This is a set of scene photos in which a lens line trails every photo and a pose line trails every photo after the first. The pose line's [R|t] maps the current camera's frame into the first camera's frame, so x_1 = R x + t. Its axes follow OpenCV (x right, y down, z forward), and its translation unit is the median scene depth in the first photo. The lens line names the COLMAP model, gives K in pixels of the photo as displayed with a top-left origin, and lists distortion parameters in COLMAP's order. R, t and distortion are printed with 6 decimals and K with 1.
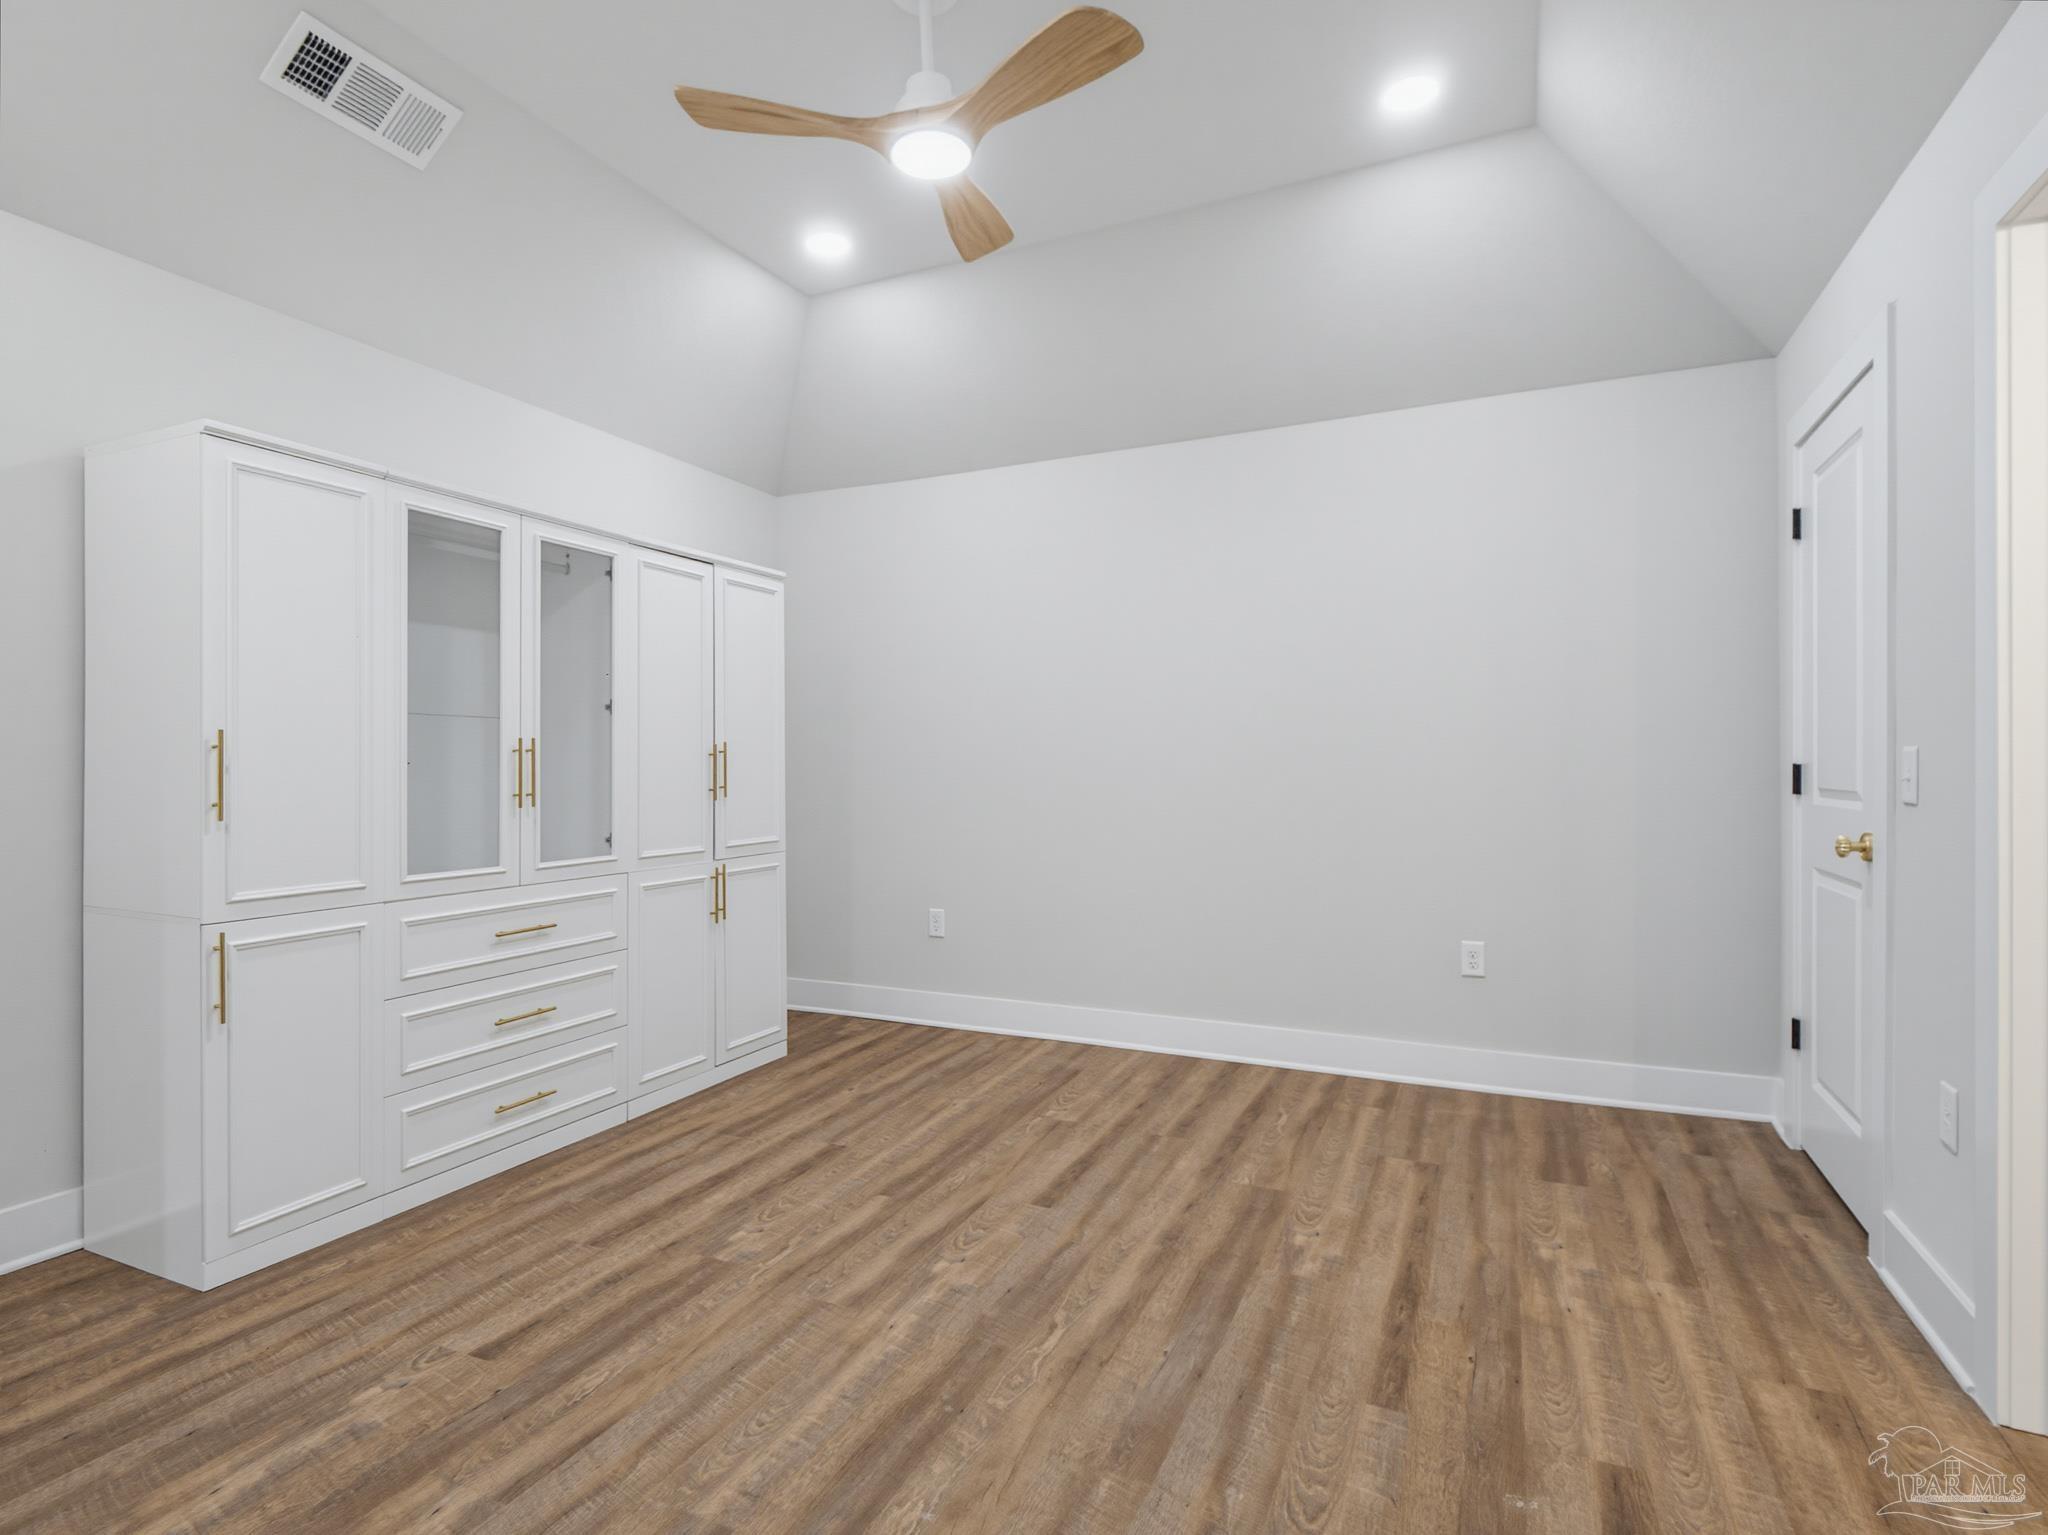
lens RADIAL K [[1037.8, 0, 1019.0], [0, 1037.8, 757.8], [0, 0, 1]] dist [0.003490, -0.001687]
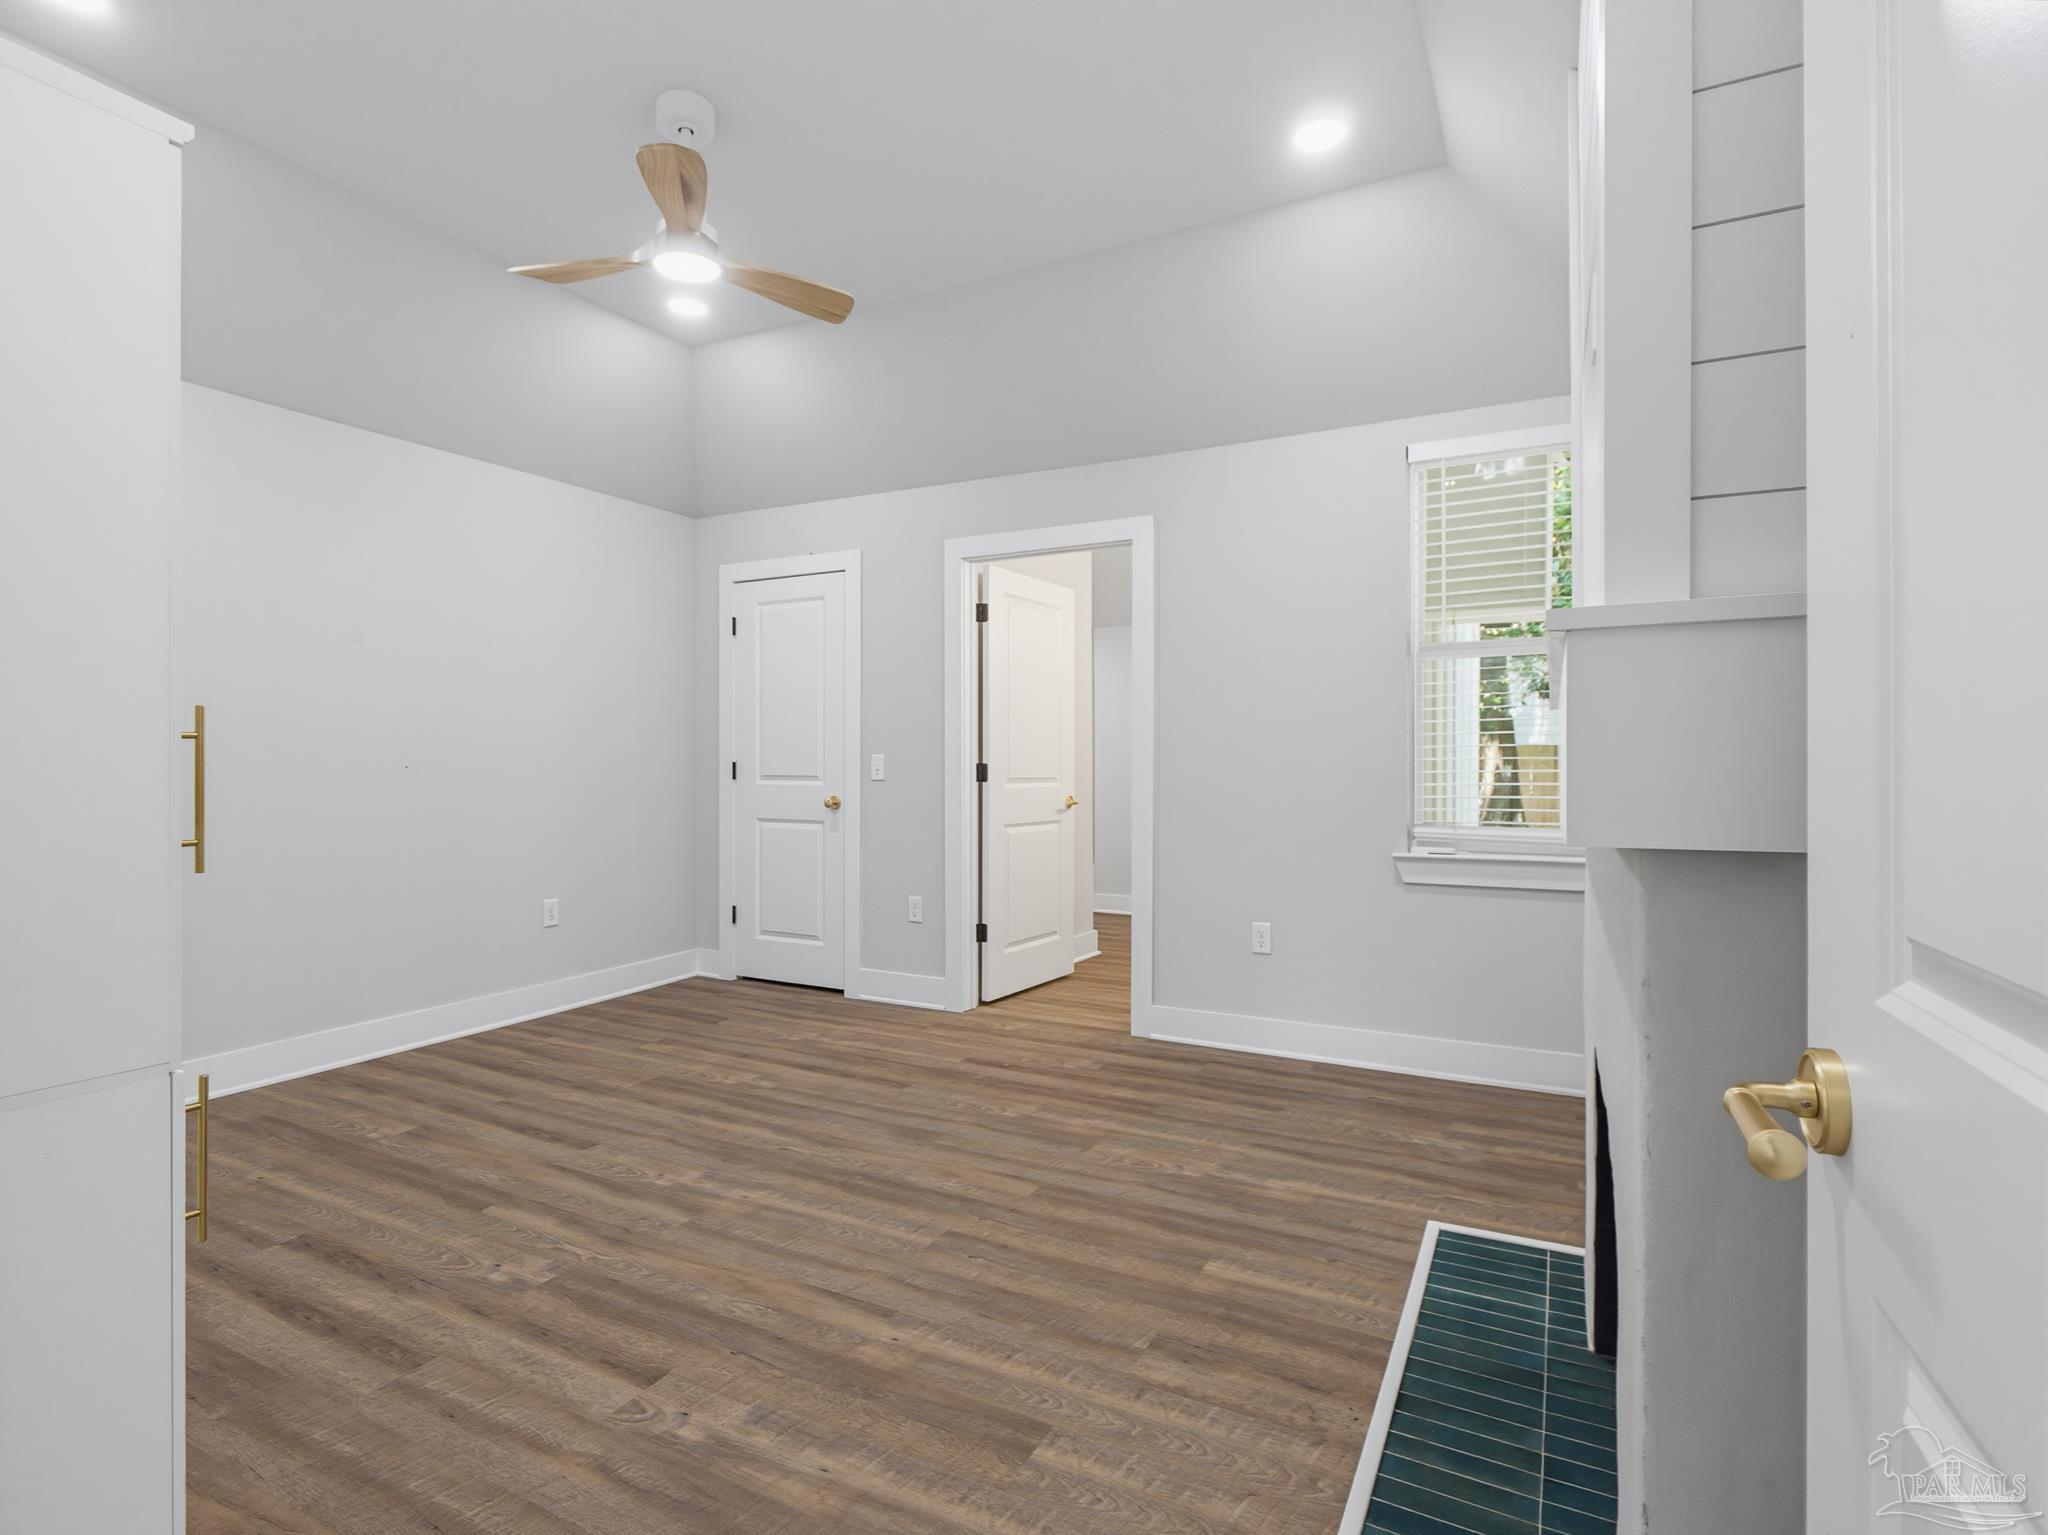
lens RADIAL K [[1037.8, 0, 1019.0], [0, 1037.8, 757.8], [0, 0, 1]] dist [0.003490, -0.001687]
pose [[0.059347, 0.001552, 0.998236, -1.283632], [-0.004617, 0.999989, -0.001280, -0.000943], [-0.998227, -0.004533, 0.059353, 0.535674]]
